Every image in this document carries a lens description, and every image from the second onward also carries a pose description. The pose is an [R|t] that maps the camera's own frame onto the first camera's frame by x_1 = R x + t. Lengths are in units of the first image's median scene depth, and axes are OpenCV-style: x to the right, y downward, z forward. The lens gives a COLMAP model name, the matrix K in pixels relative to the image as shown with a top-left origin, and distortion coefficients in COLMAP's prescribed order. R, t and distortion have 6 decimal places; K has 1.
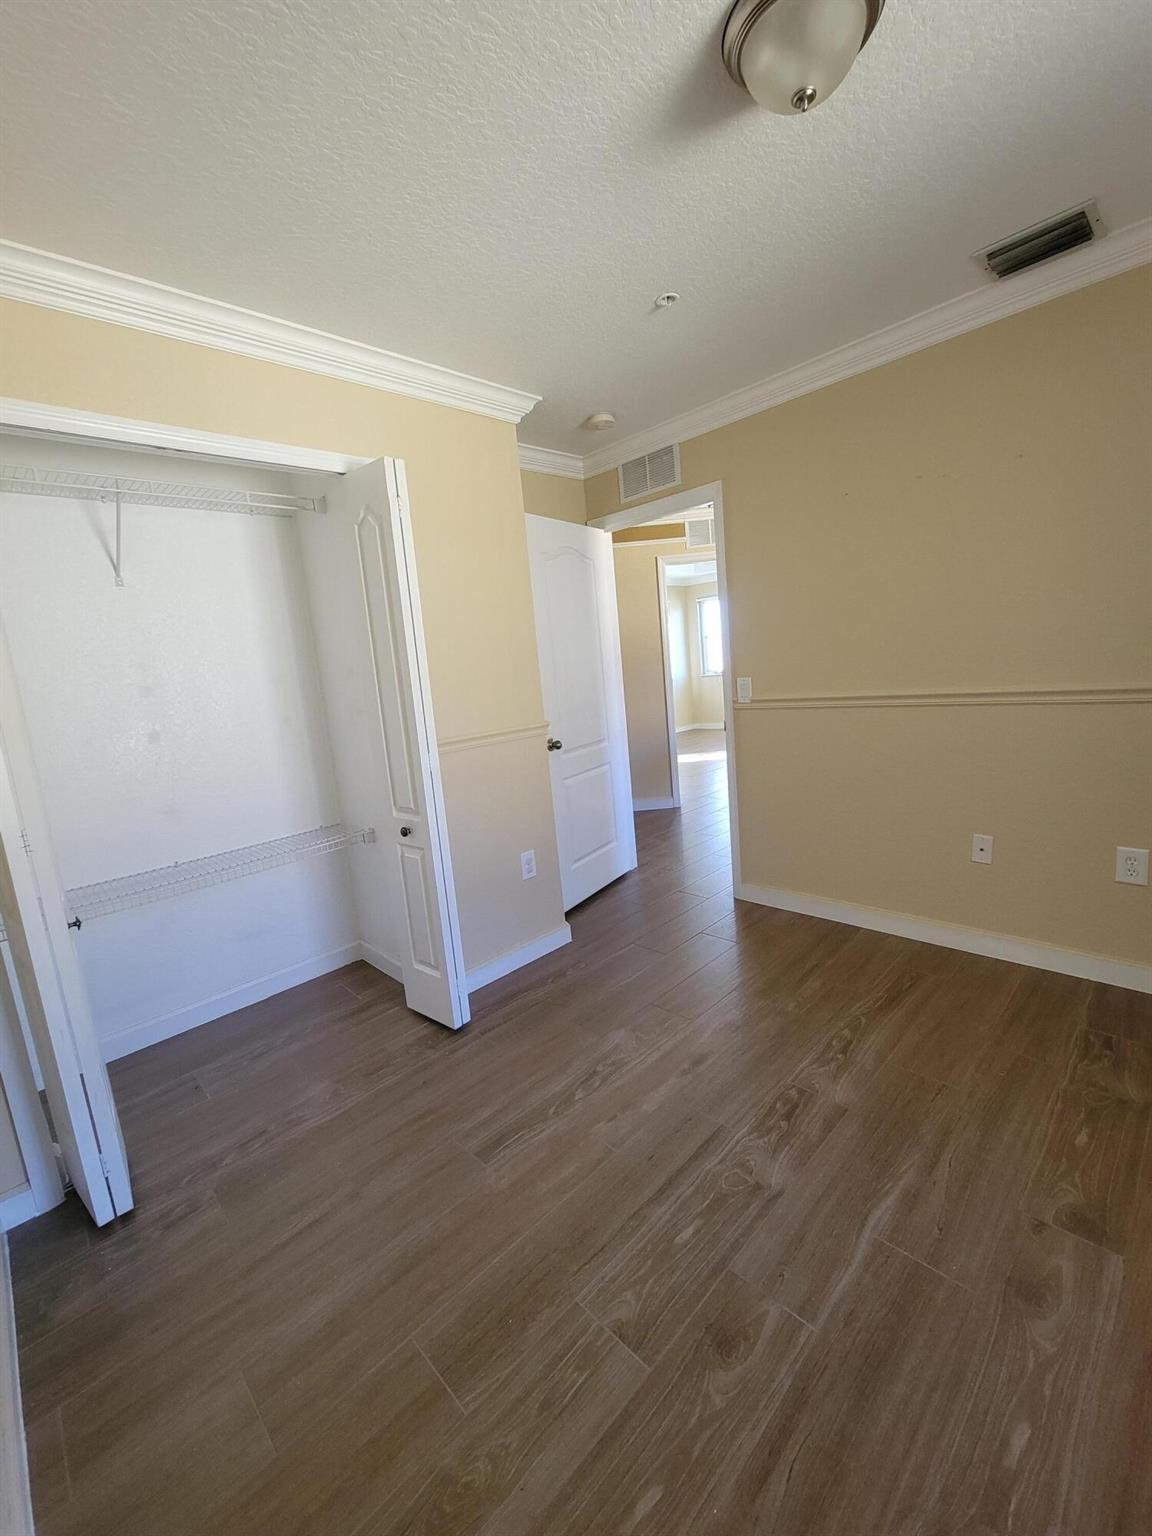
lens RADIAL K [[626.3, 0, 570.9], [0, 626.3, 760.5], [0, 0, 1]] dist [-0.004307, -0.000659]
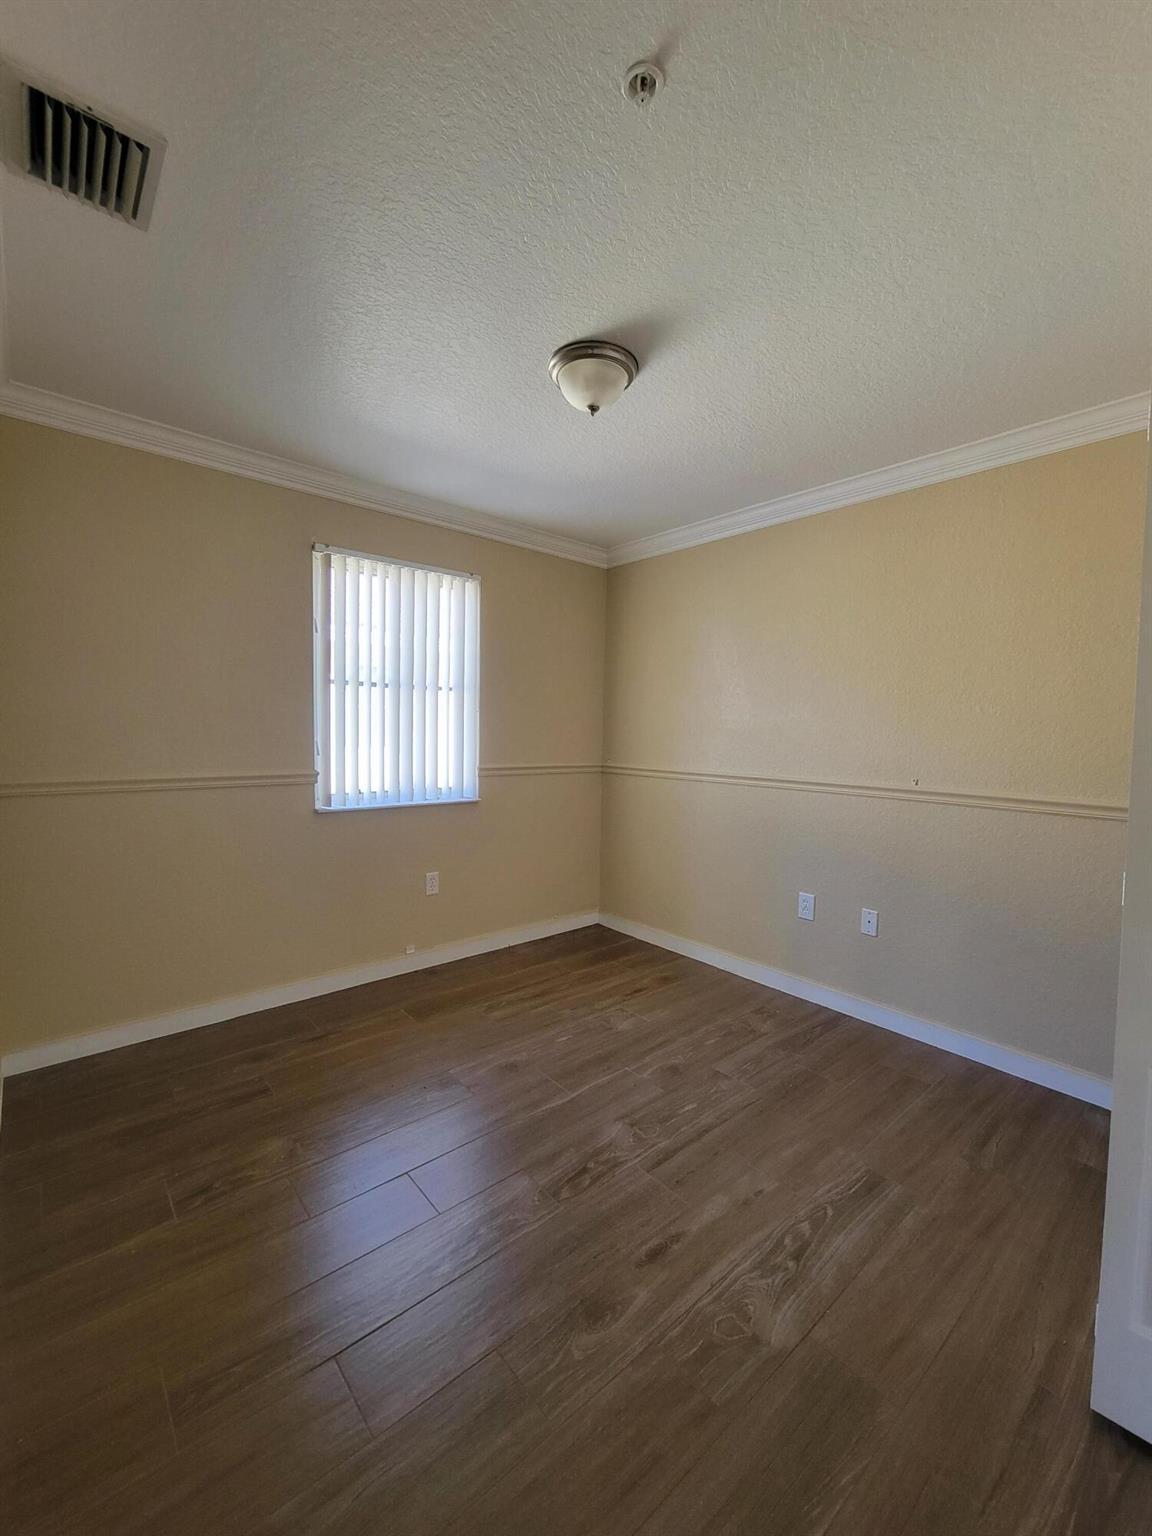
lens RADIAL K [[626.3, 0, 570.9], [0, 626.3, 760.5], [0, 0, 1]] dist [-0.004307, -0.000659]
pose [[-0.995137, 0.073079, 0.066042, 0.264109], [0.084904, 0.976311, 0.199017, -0.324058], [-0.049933, 0.203656, -0.977768, 1.990155]]
